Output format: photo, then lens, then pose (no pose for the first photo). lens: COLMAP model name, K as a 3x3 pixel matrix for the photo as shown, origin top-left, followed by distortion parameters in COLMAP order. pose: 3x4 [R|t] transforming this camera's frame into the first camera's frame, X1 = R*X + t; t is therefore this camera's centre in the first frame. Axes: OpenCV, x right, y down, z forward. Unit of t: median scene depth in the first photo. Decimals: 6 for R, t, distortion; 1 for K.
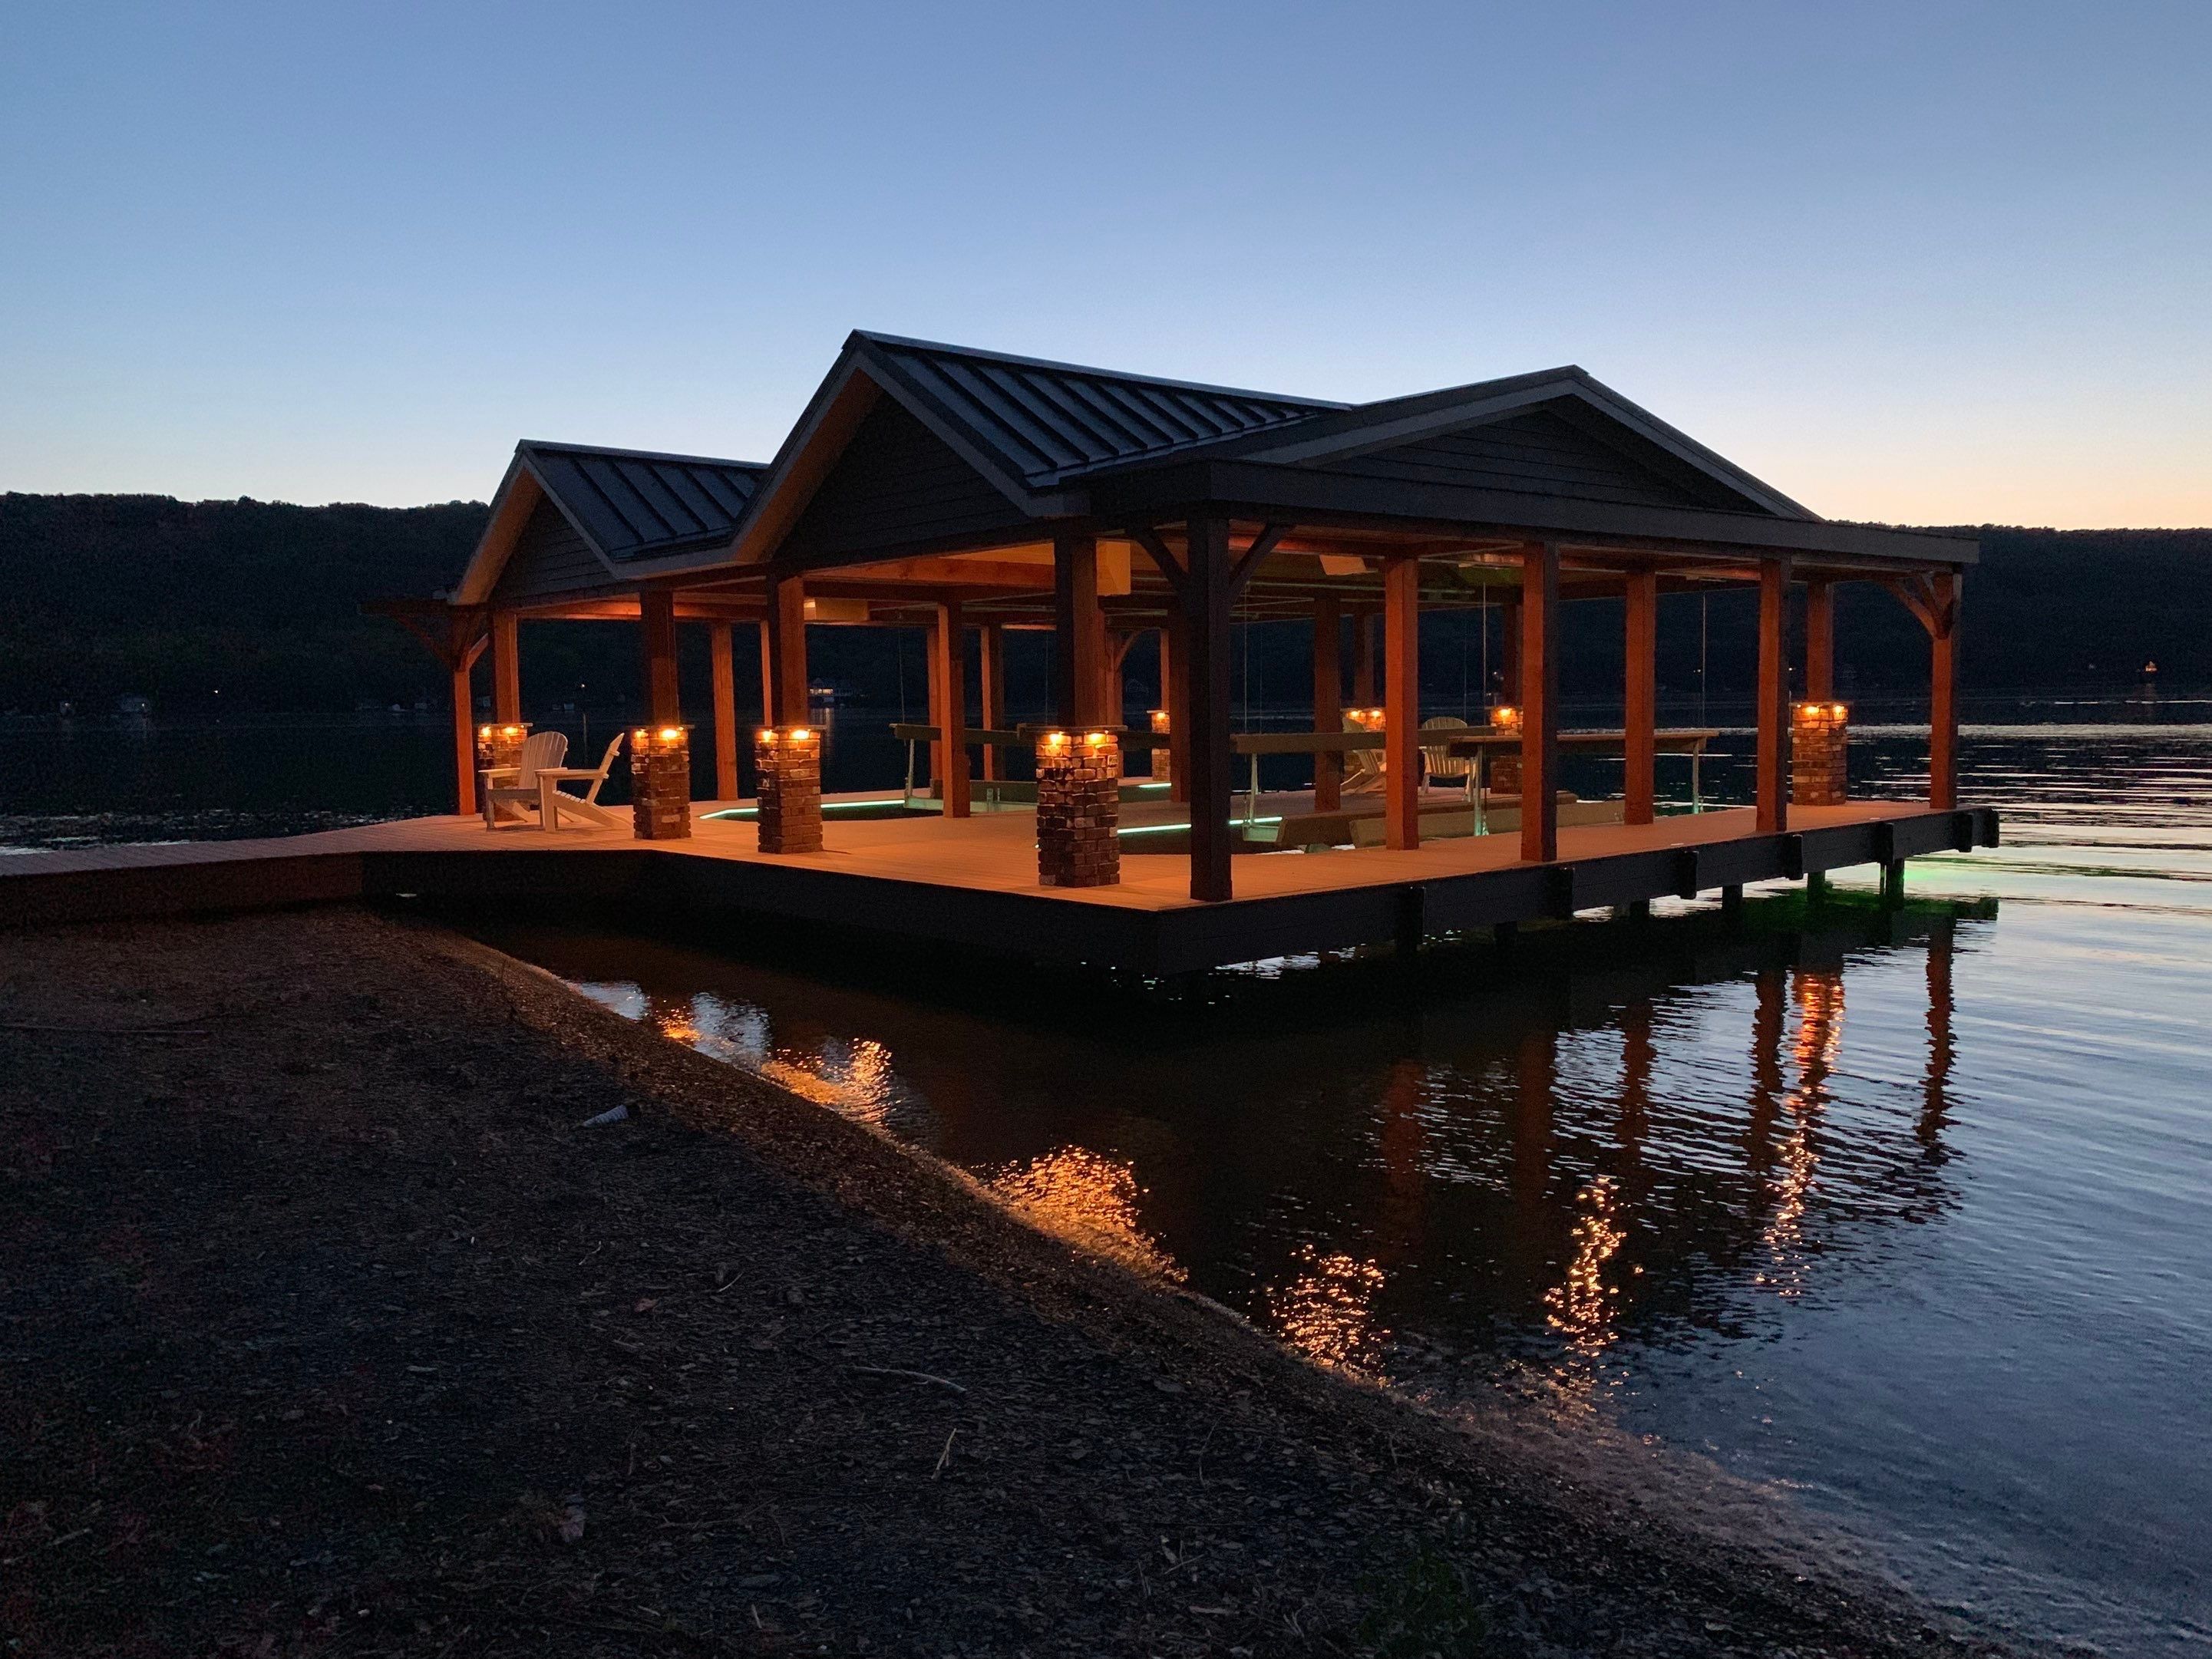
lens RADIAL K [[1685.4, 0, 1104.7], [0, 1685.4, 841.7], [0, 0, 1]] dist [0.033939, -0.001623]
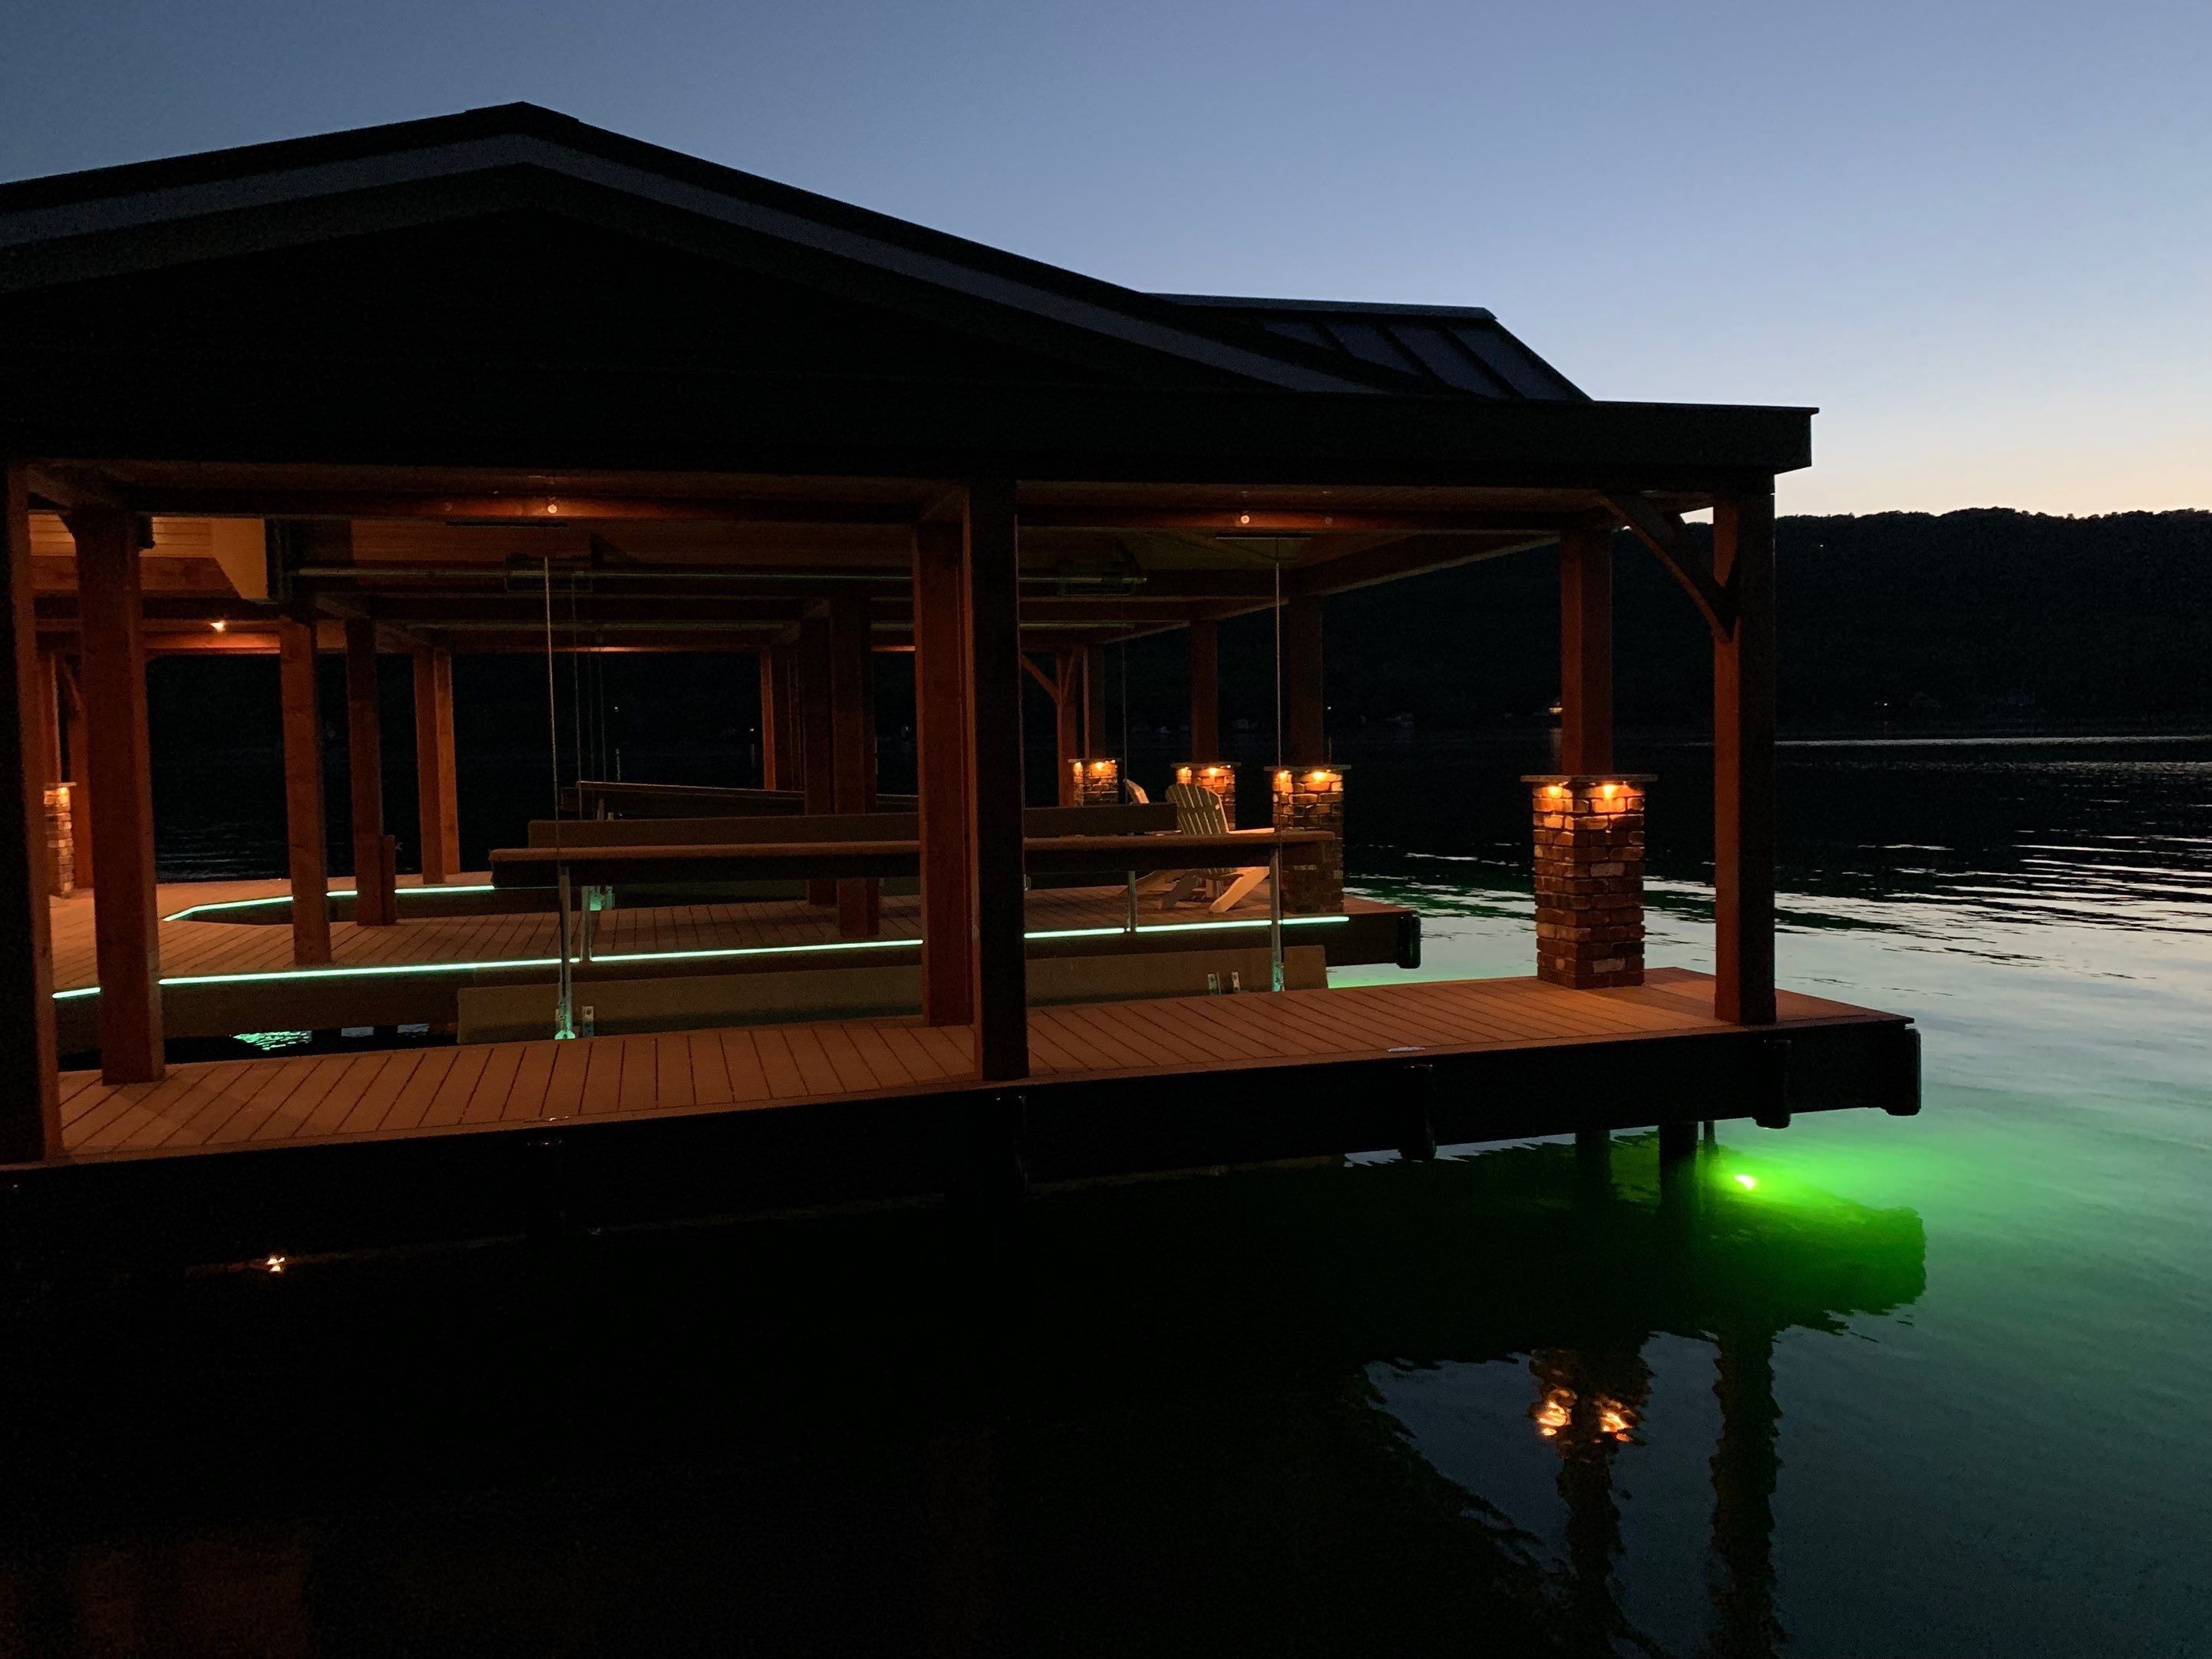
lens RADIAL K [[1644.2, 0, 1106.0], [0, 1644.2, 829.5], [0, 0, 1]] dist [0.030675, -0.001406]
pose [[0.918139, 0.020723, -0.395716, 0.555867], [-0.028857, 0.999477, -0.014612, -0.063669], [0.395206, 0.024835, 0.918257, 0.581086]]
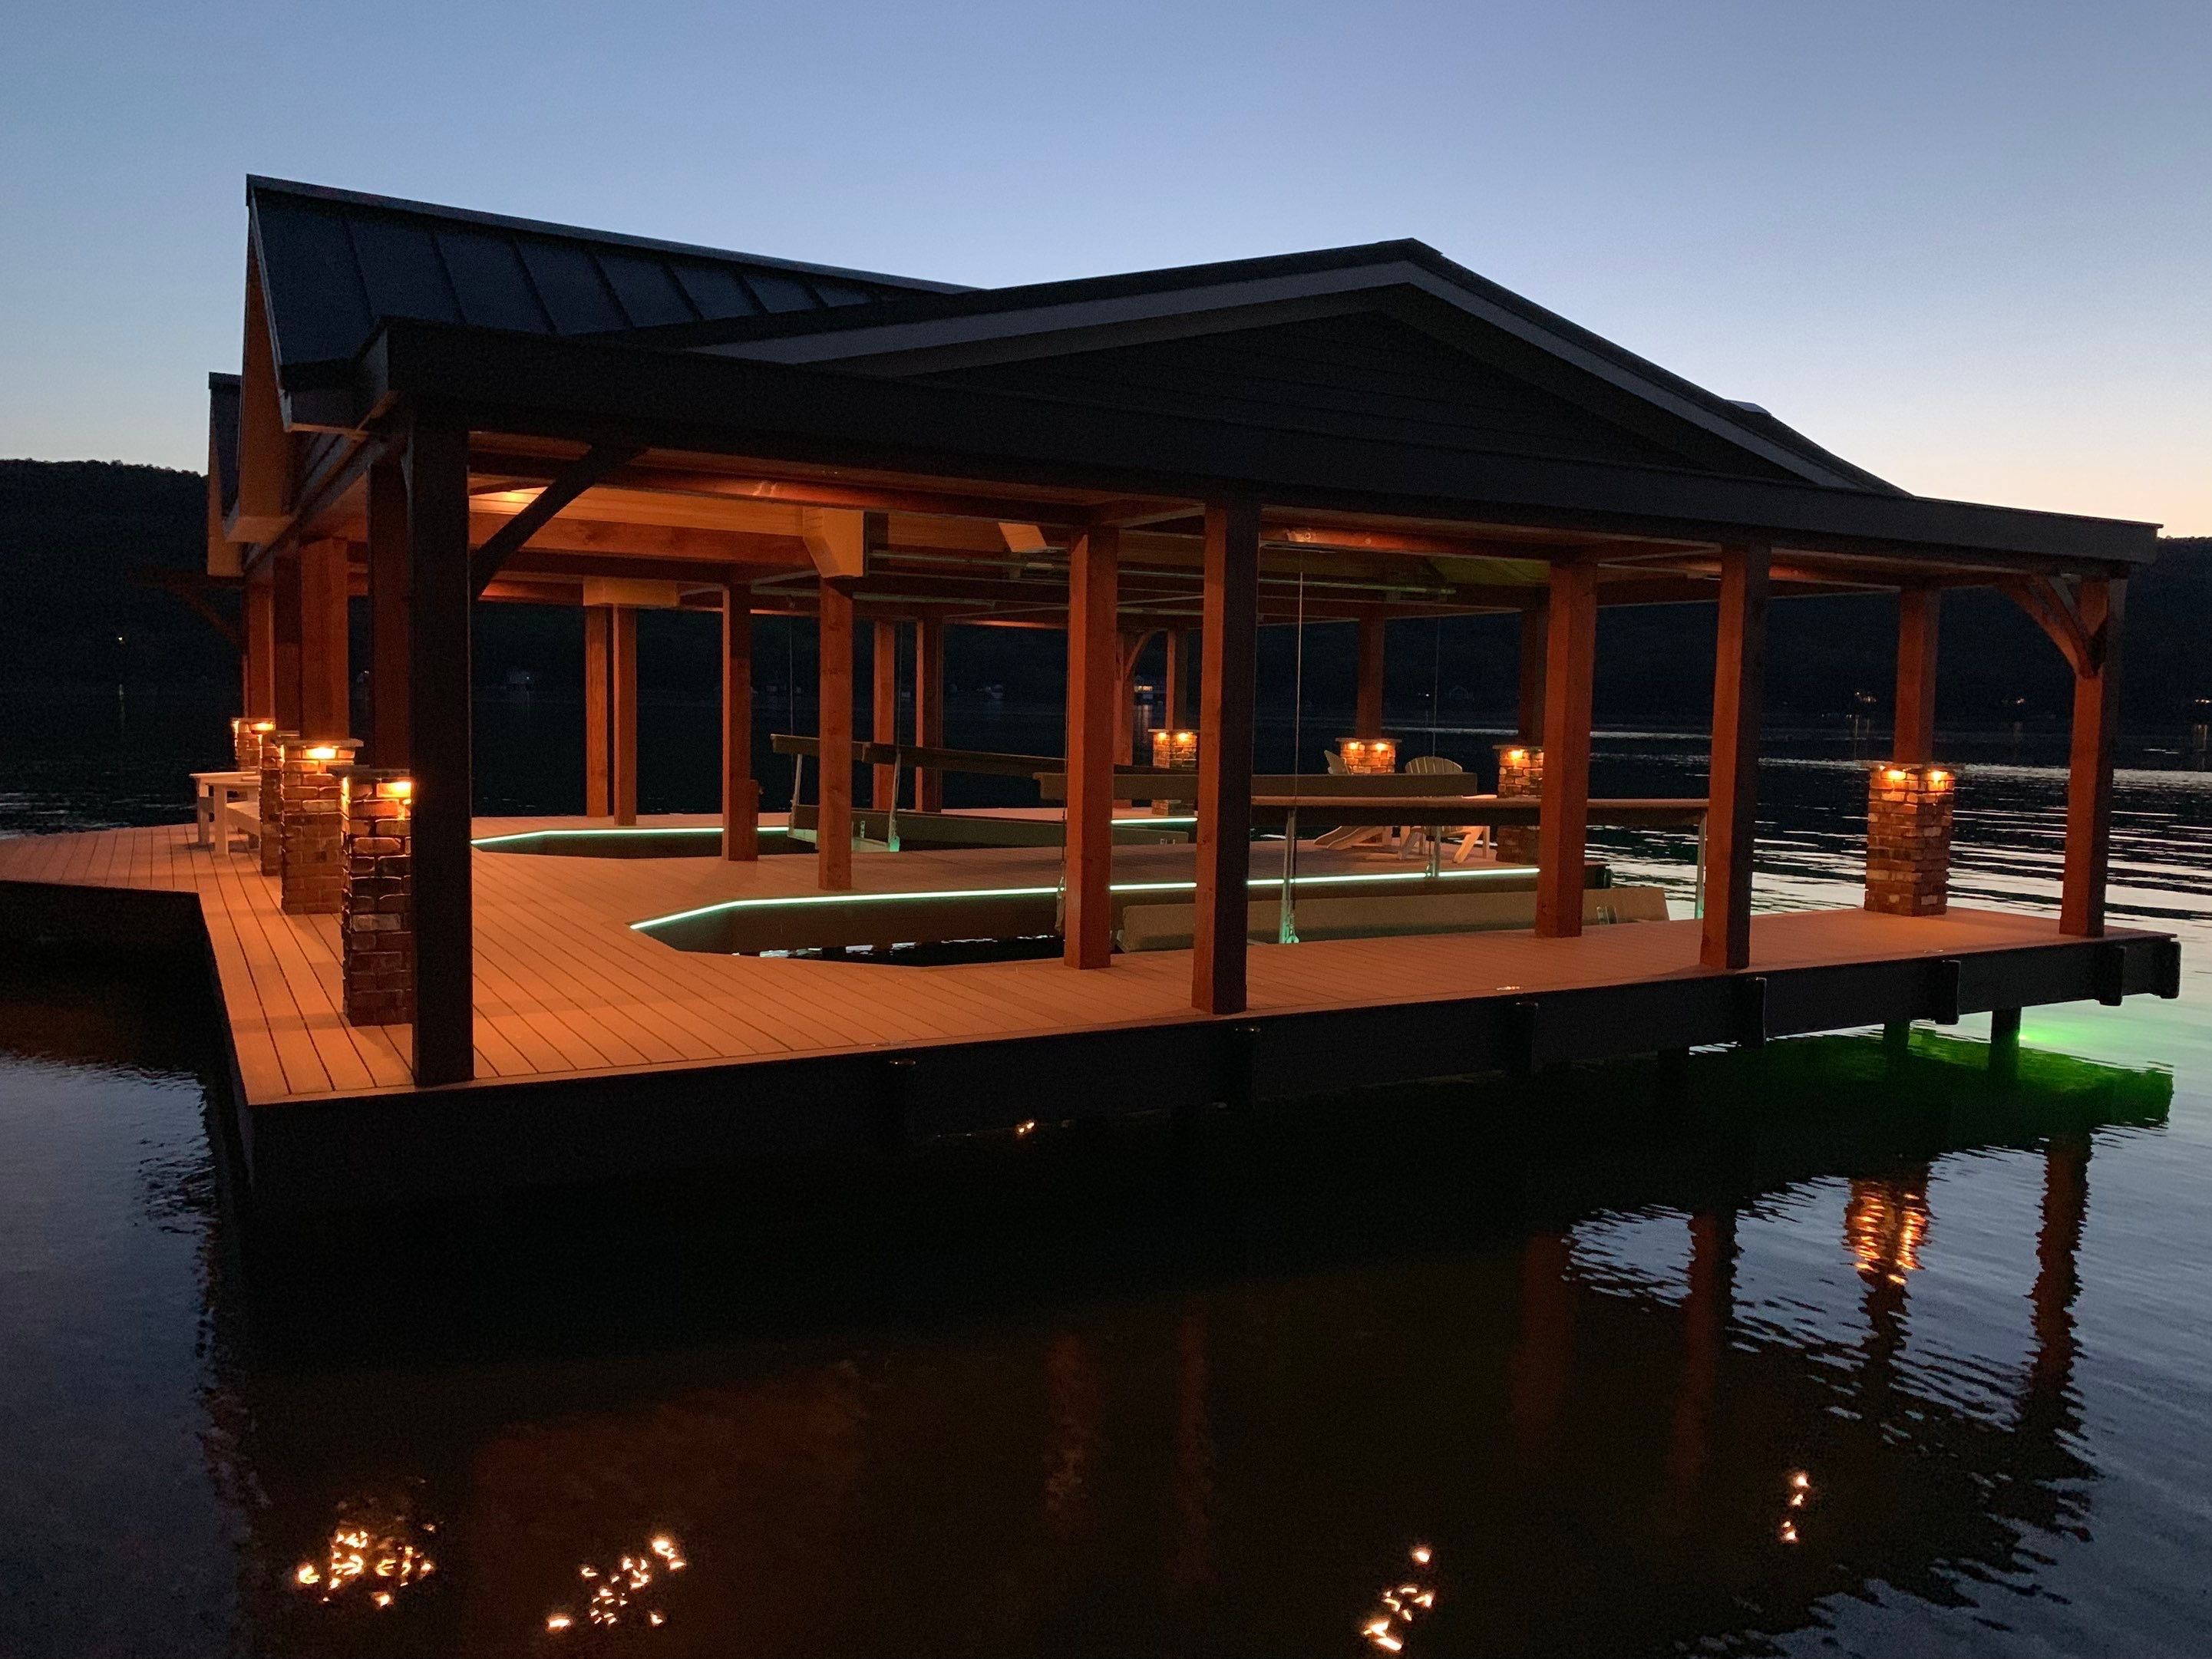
lens RADIAL K [[1693.0, 0, 1096.7], [0, 1693.0, 808.4], [0, 0, 1]] dist [0.019991, -0.004852]
pose [[0.983036, 0.048839, -0.176793, 0.253586], [-0.052695, 0.998463, -0.017177, -0.040275], [0.175682, 0.026202, 0.984098, 0.306914]]
